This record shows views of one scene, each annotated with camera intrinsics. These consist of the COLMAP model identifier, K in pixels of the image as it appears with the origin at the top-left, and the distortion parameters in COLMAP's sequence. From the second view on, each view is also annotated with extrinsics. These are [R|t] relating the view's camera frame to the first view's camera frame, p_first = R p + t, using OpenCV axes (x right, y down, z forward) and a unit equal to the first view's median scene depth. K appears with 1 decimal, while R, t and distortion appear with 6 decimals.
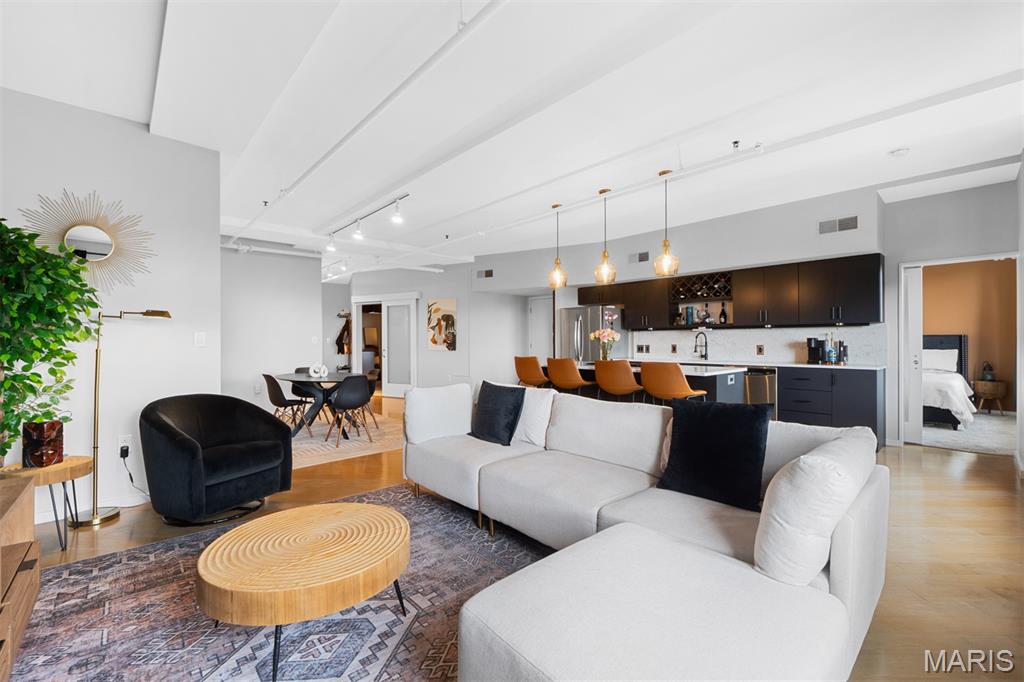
lens RADIAL K [[432.3, 0, 517.2], [0, 432.3, 340.6], [0, 0, 1]] dist [-0.013371, 0.001339]
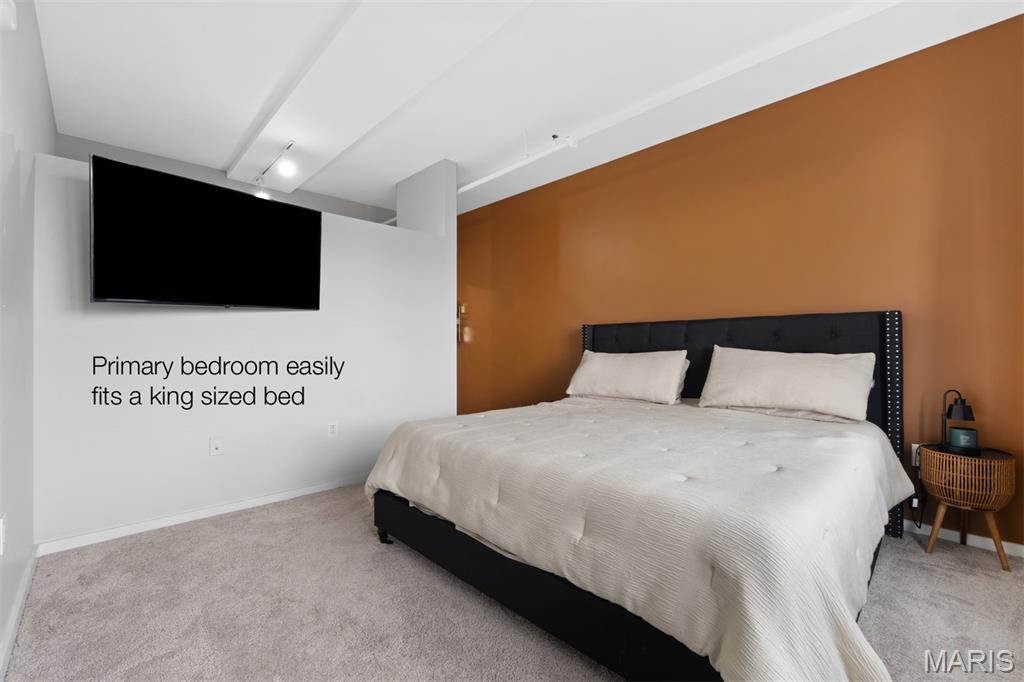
lens RADIAL K [[432.3, 0, 511.8], [0, 432.3, 341.5], [0, 0, 1]] dist [-0.013371, 0.001339]
pose [[0.999752, 0.001537, 0.022196, 0.752905], [-0.001544, 0.999999, 0.000287, 0.012012], [-0.022195, -0.000321, 0.999754, 0.679545]]
